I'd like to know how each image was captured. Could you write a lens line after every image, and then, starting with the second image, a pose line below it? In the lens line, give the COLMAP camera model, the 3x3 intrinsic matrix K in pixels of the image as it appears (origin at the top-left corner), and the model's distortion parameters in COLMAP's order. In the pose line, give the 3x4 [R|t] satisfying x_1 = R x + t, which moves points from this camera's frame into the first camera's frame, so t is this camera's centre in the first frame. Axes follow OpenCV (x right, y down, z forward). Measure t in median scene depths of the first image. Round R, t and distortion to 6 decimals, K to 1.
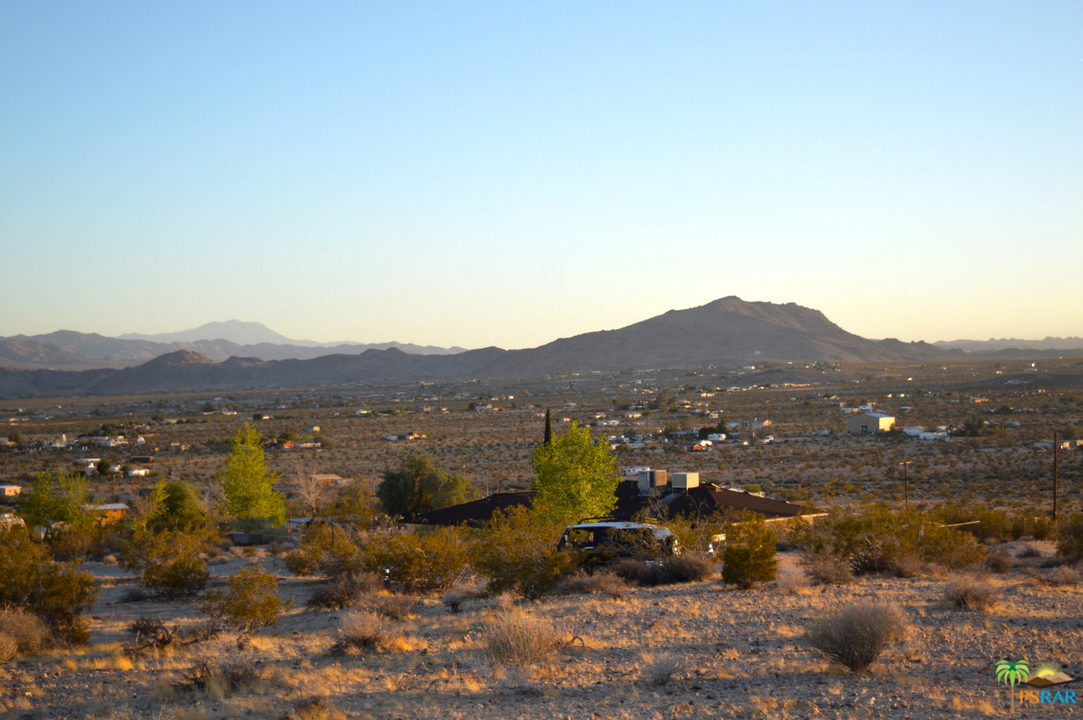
lens RADIAL K [[1781.1, 0, 538.4], [0, 1781.1, 360.3], [0, 0, 1]] dist [-0.005969, 0.097434]
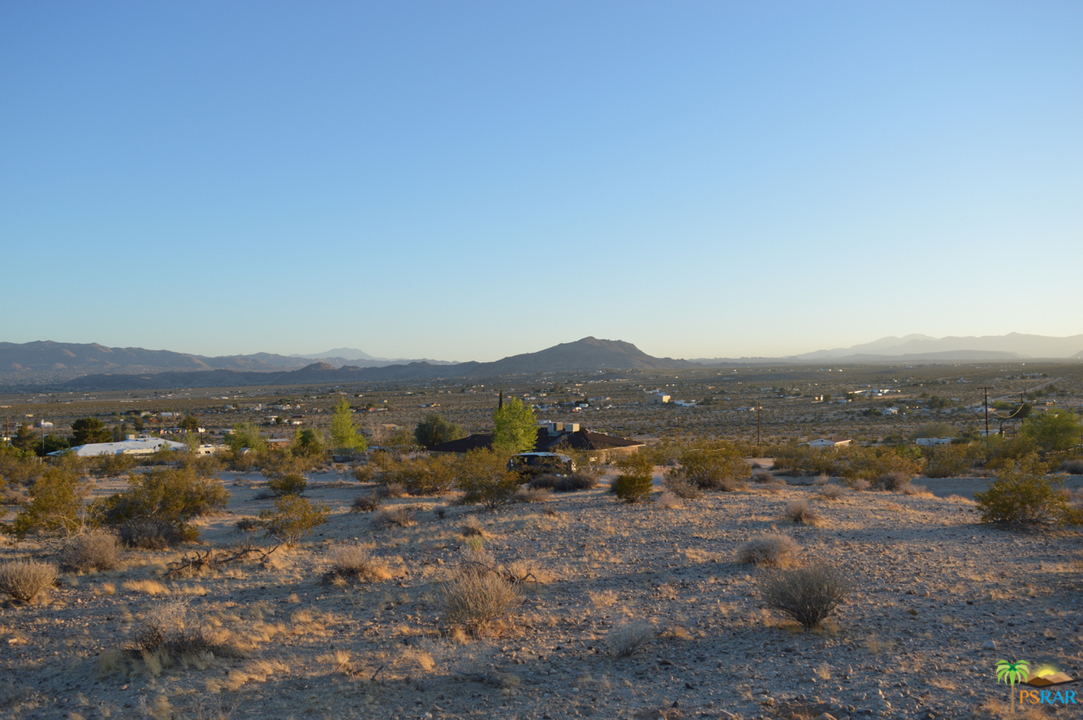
lens RADIAL K [[1324.9, 0, 541.5], [0, 1324.9, 360.0], [0, 0, 1]] dist [-0.042391, -0.005244]
pose [[0.999421, 0.000951, 0.033997, 0.000609], [-0.001342, 0.999933, 0.011467, -0.025715], [-0.033984, -0.011506, 0.999356, -0.503799]]
